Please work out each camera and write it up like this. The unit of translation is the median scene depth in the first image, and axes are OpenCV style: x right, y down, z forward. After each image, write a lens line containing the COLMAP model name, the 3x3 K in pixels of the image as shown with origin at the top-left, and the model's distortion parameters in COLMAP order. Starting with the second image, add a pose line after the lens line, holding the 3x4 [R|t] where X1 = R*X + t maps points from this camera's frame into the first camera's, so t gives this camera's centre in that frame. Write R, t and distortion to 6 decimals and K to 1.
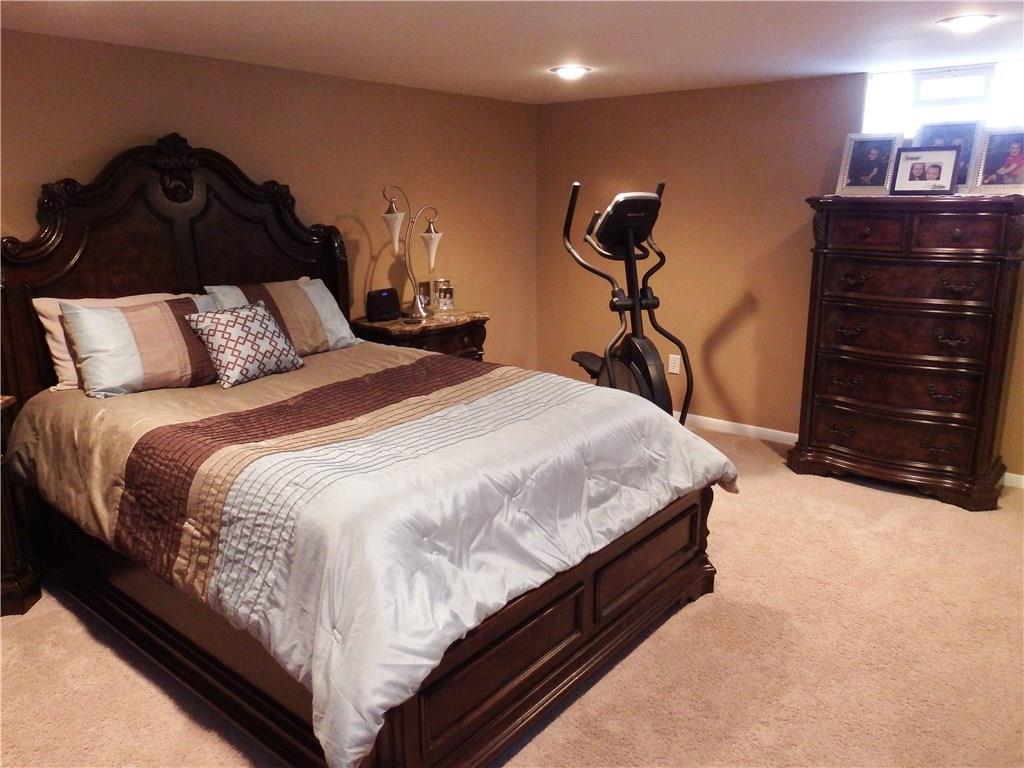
lens RADIAL K [[762.9, 0, 512.0], [0, 762.9, 384.0], [0, 0, 1]] dist [0.000941, -0.002750]
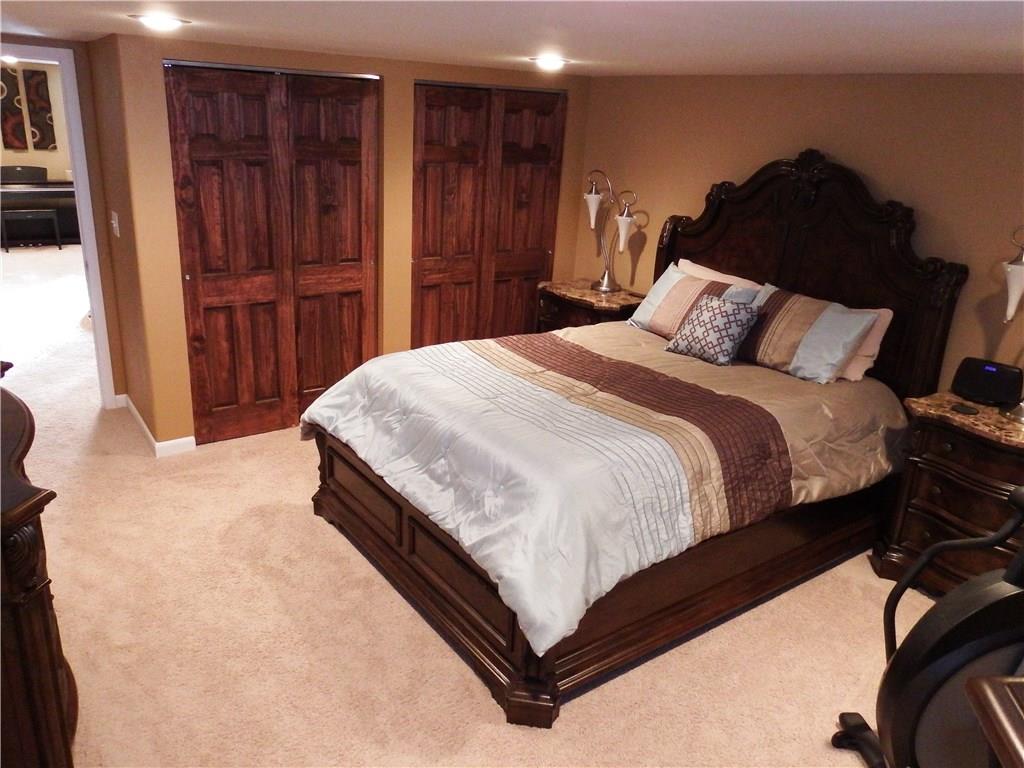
lens RADIAL K [[762.9, 0, 512.0], [0, 762.9, 384.0], [0, 0, 1]] dist [0.000941, -0.002750]
pose [[-0.256564, 0.315140, -0.913708, 1.035502], [-0.280673, 0.880321, 0.382436, -0.426035], [0.924877, 0.354573, -0.137407, 1.129897]]
